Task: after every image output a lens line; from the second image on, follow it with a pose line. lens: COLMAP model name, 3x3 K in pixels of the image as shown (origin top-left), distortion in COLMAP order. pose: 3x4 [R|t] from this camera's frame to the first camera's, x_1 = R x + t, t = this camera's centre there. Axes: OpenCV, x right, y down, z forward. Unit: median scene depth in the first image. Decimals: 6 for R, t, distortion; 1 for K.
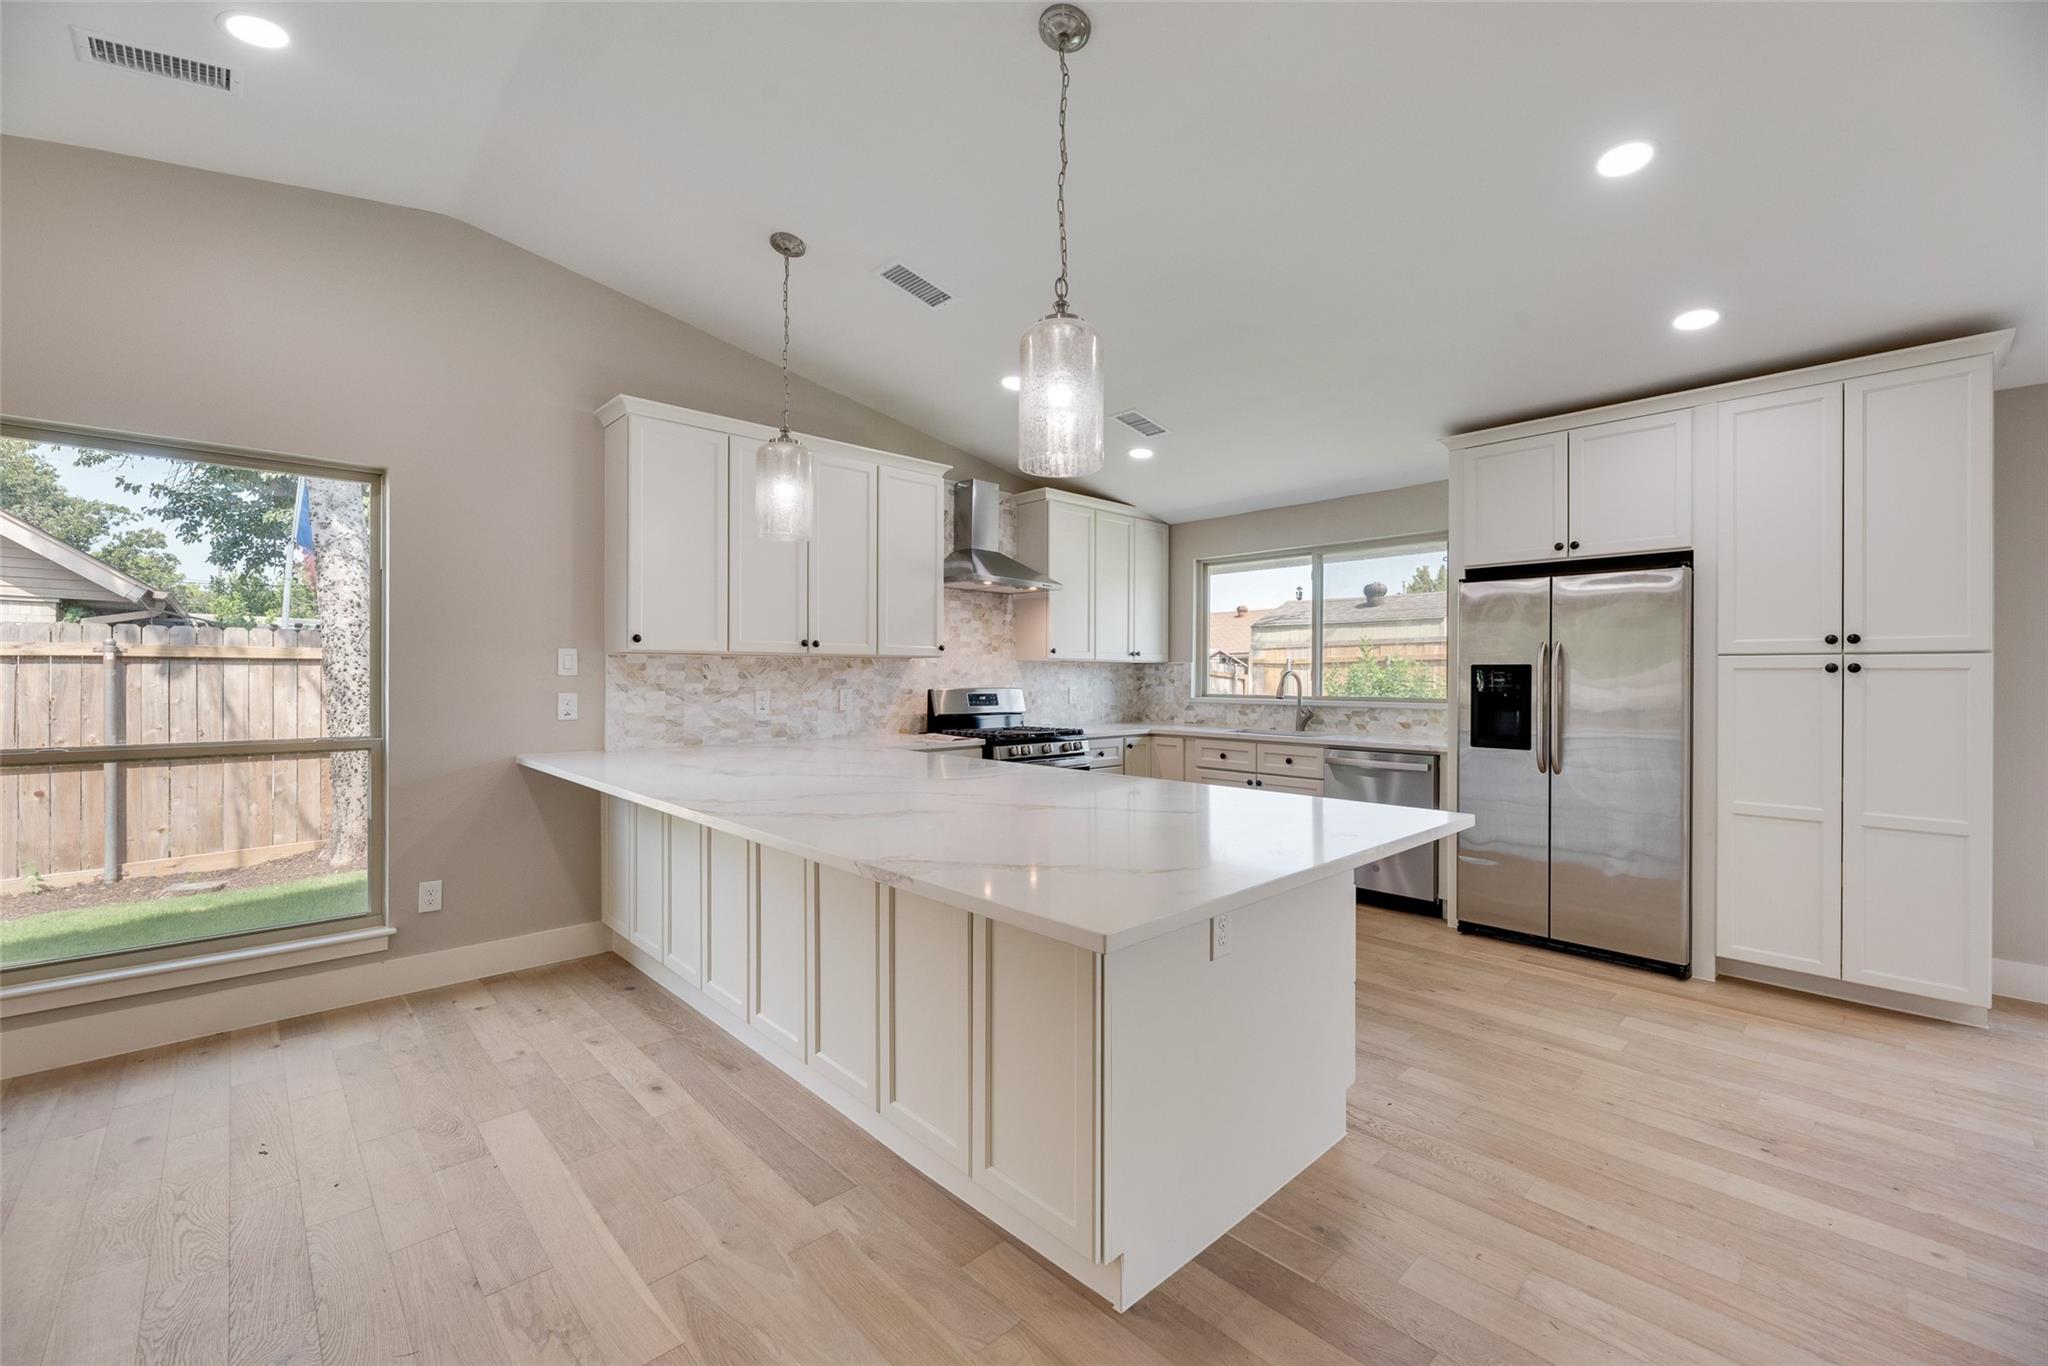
lens RADIAL K [[833.0, 0, 1020.4], [0, 833.0, 675.2], [0, 0, 1]] dist [0.000082, -0.000540]
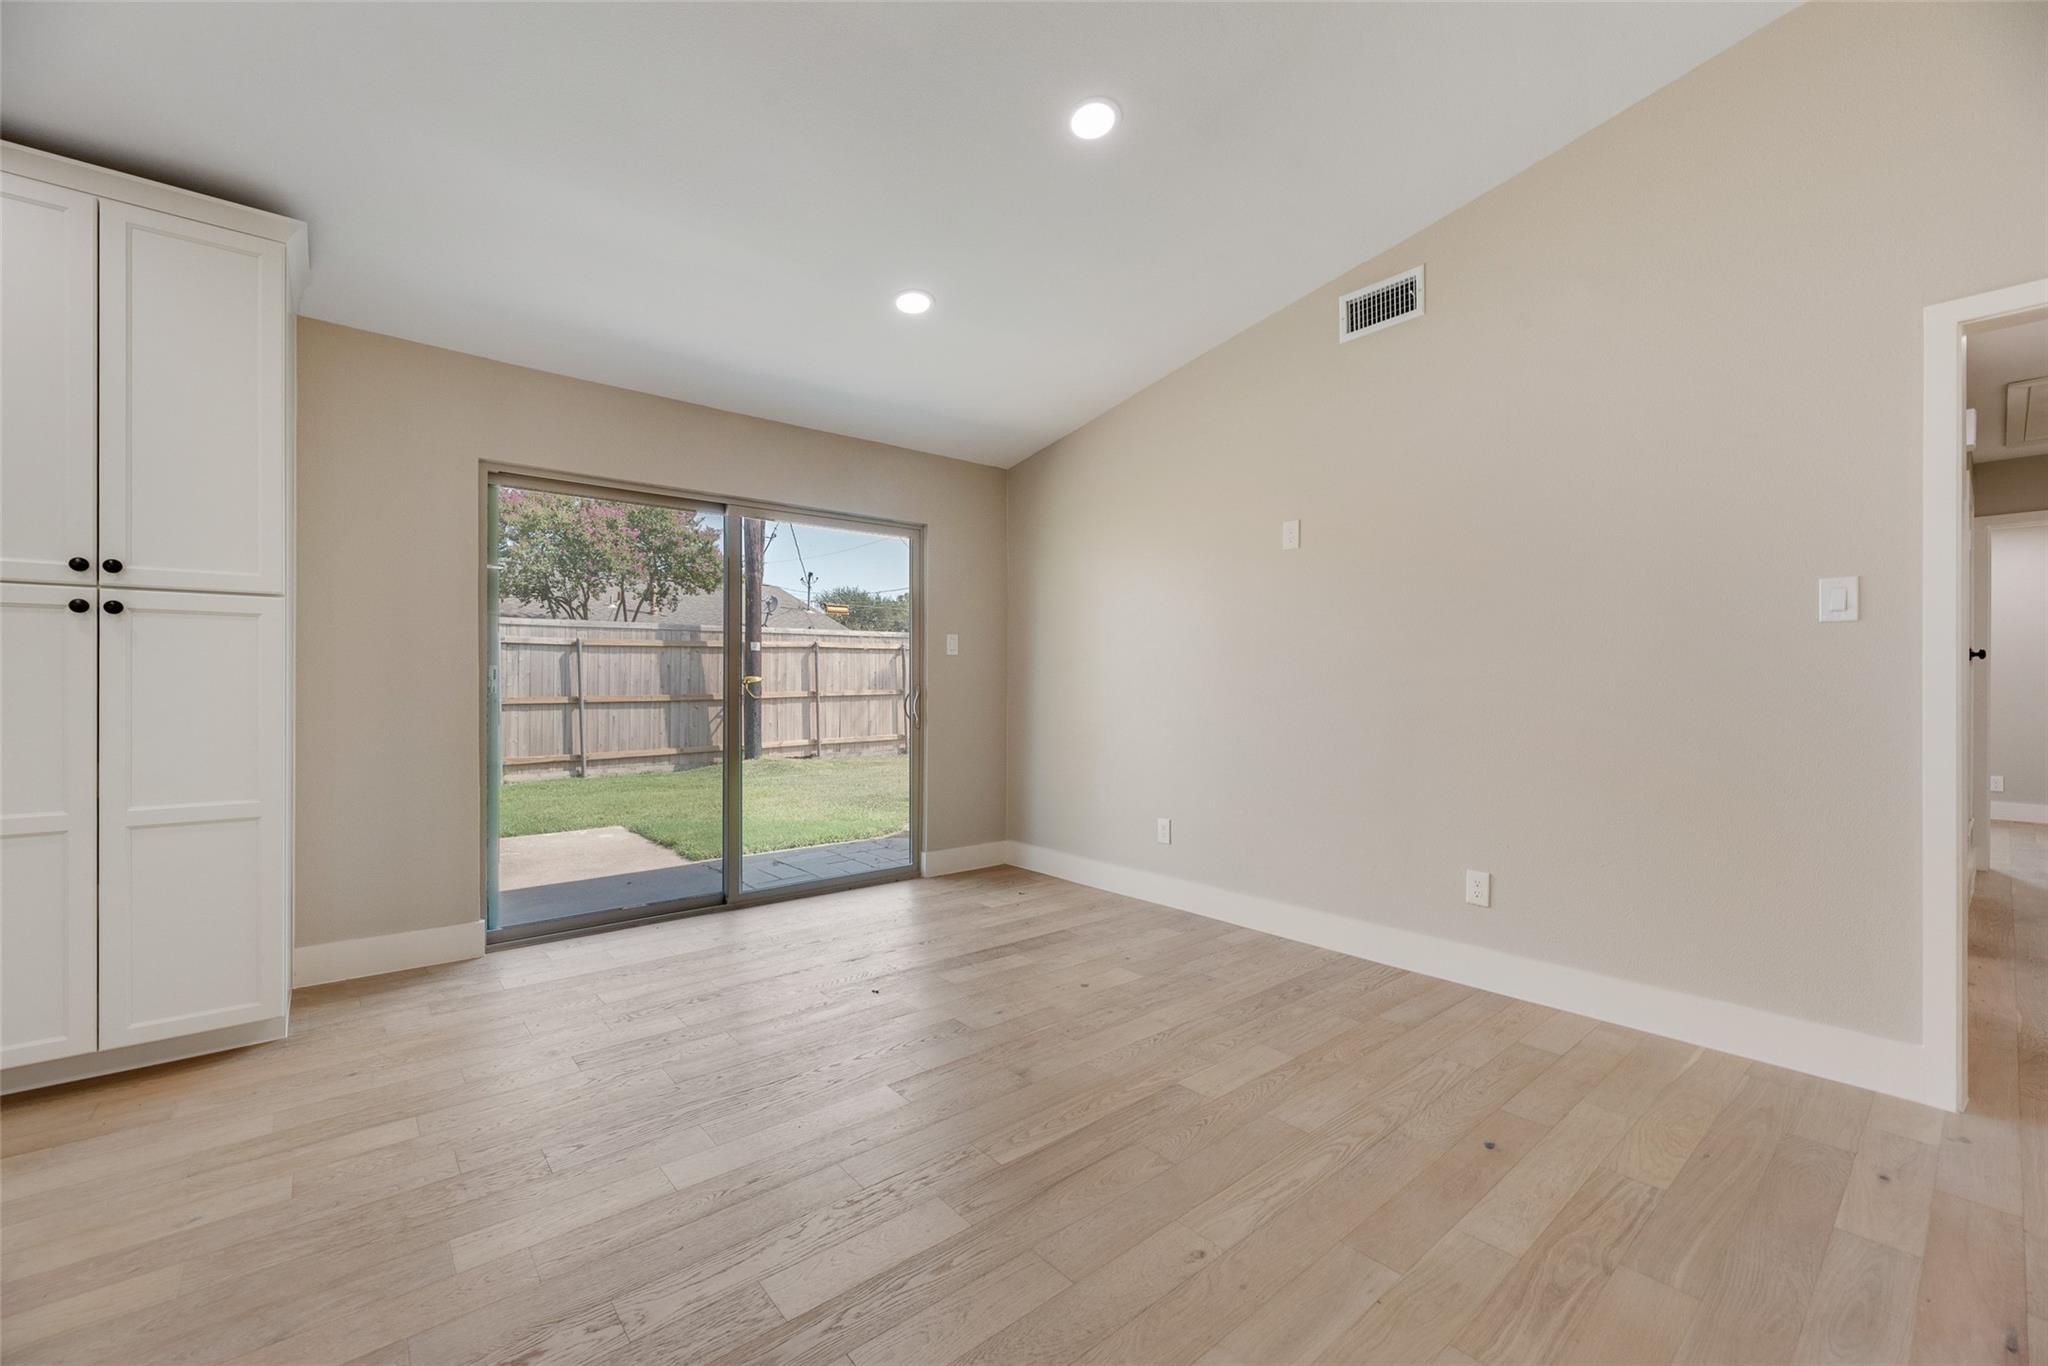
lens RADIAL K [[833.0, 0, 1031.2], [0, 833.0, 689.1], [0, 0, 1]] dist [0.000082, -0.000540]
pose [[0.051402, -0.011536, 0.998611, 0.242671], [-0.003950, 0.999923, 0.011754, 0.036472], [-0.998670, -0.004549, 0.051352, 0.132518]]
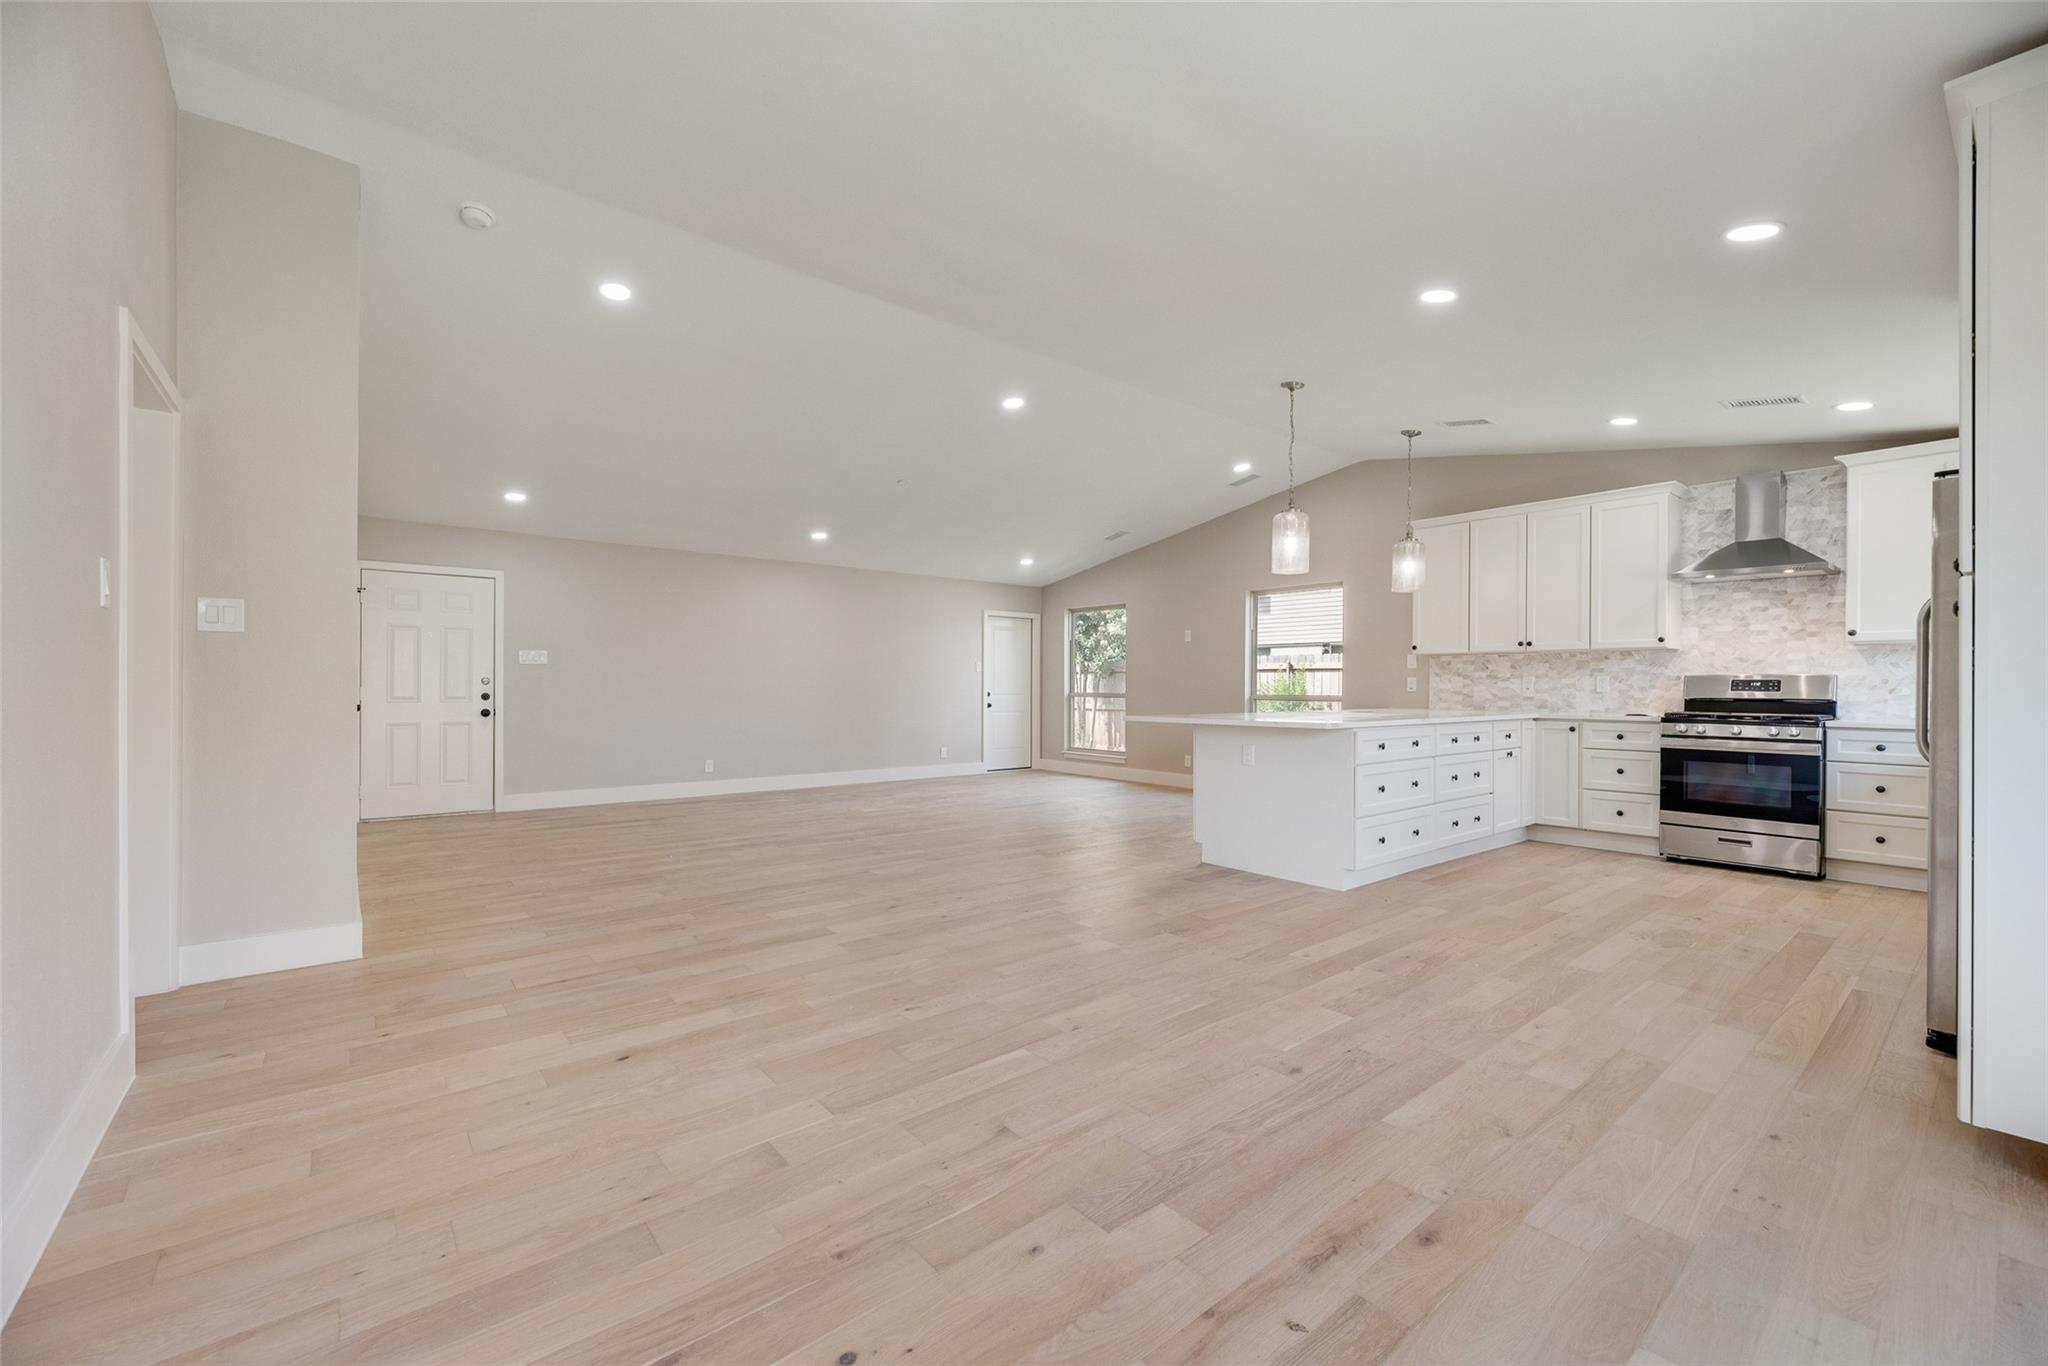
lens RADIAL K [[833.0, 0, 1027.9], [0, 833.0, 683.7], [0, 0, 1]] dist [0.000082, -0.000540]
pose [[-0.069456, -0.005267, -0.997571, 1.271133], [-0.002760, 0.999983, -0.005088, 0.042272], [0.997581, 0.002399, -0.069470, 0.213902]]
